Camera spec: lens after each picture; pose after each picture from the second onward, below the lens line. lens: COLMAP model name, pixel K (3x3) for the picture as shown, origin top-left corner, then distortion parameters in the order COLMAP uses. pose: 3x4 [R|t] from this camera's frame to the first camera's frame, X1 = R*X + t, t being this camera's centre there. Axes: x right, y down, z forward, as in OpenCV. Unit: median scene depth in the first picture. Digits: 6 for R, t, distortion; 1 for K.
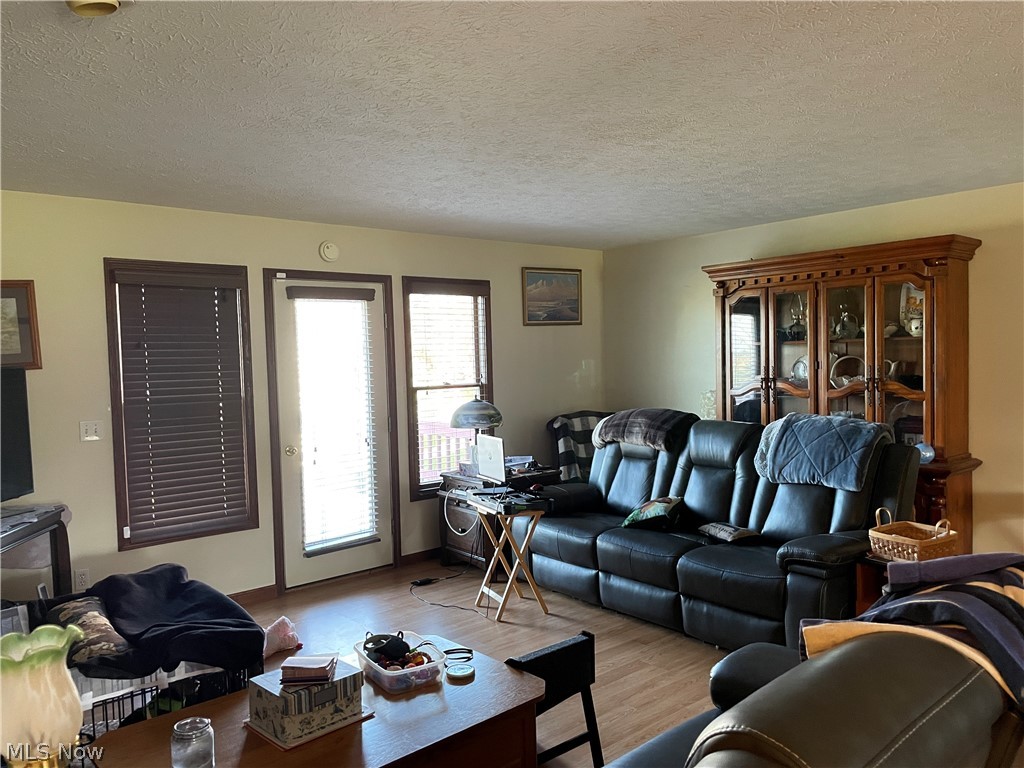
lens RADIAL K [[787.8, 0, 511.2], [0, 787.8, 386.9], [0, 0, 1]] dist [-0.002675, -0.005349]
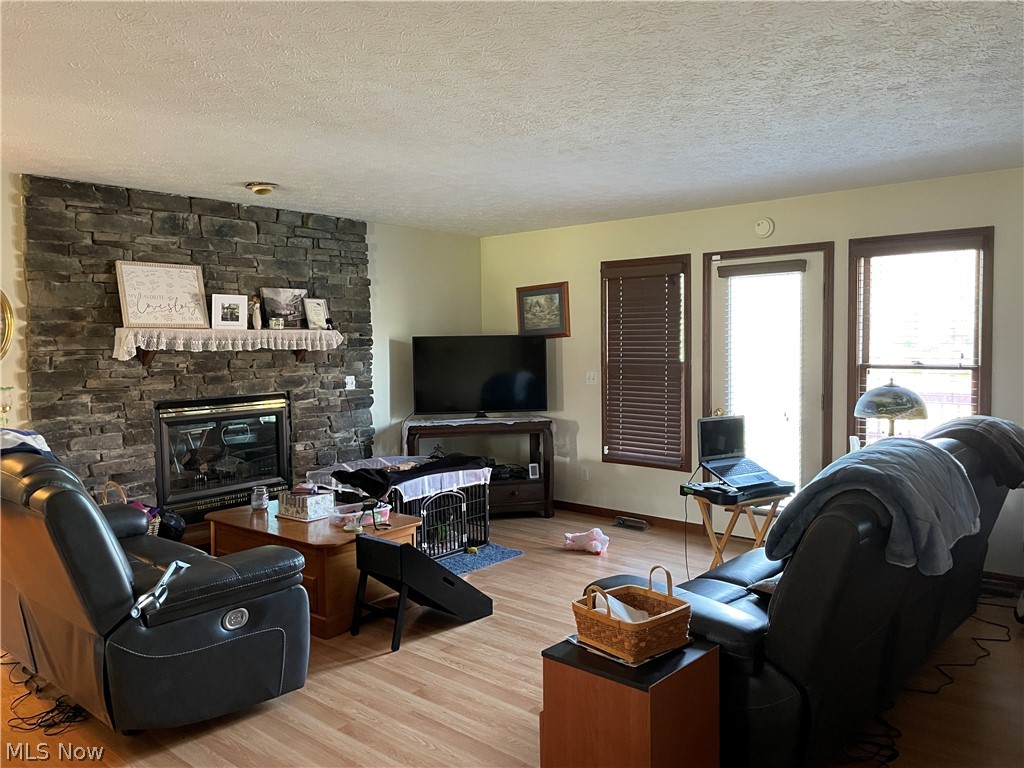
lens RADIAL K [[787.8, 0, 511.0], [0, 787.8, 383.2], [0, 0, 1]] dist [-0.002675, -0.005349]
pose [[0.103589, 0.083725, -0.991090, 0.816449], [-0.025972, 0.996339, 0.081454, -0.046264], [0.994281, 0.017302, 0.105384, 0.590129]]
